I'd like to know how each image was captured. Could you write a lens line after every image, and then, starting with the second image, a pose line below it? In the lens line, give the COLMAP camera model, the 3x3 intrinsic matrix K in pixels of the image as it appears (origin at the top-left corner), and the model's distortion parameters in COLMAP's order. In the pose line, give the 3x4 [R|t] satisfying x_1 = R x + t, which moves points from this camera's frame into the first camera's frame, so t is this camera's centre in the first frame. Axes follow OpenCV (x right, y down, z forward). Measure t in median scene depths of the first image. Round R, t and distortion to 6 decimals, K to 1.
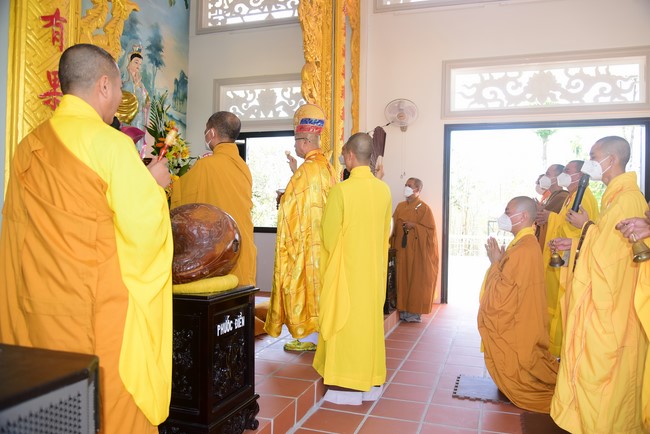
lens RADIAL K [[513.5, 0, 323.6], [0, 513.5, 212.2], [0, 0, 1]] dist [-0.046681, 0.000438]
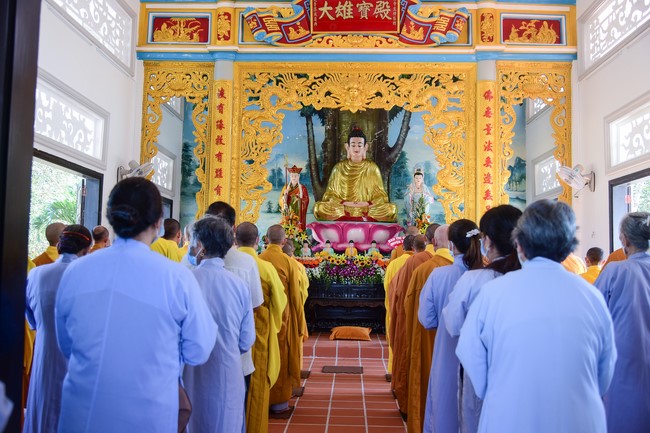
lens RADIAL K [[651.7, 0, 325.4], [0, 651.7, 215.7], [0, 0, 1]] dist [0.000231, 0.000000]
pose [[0.287462, -0.087873, -0.953753, 1.351531], [-0.000874, 0.995758, -0.092007, 0.008846], [0.957792, 0.027282, 0.286165, 0.143129]]
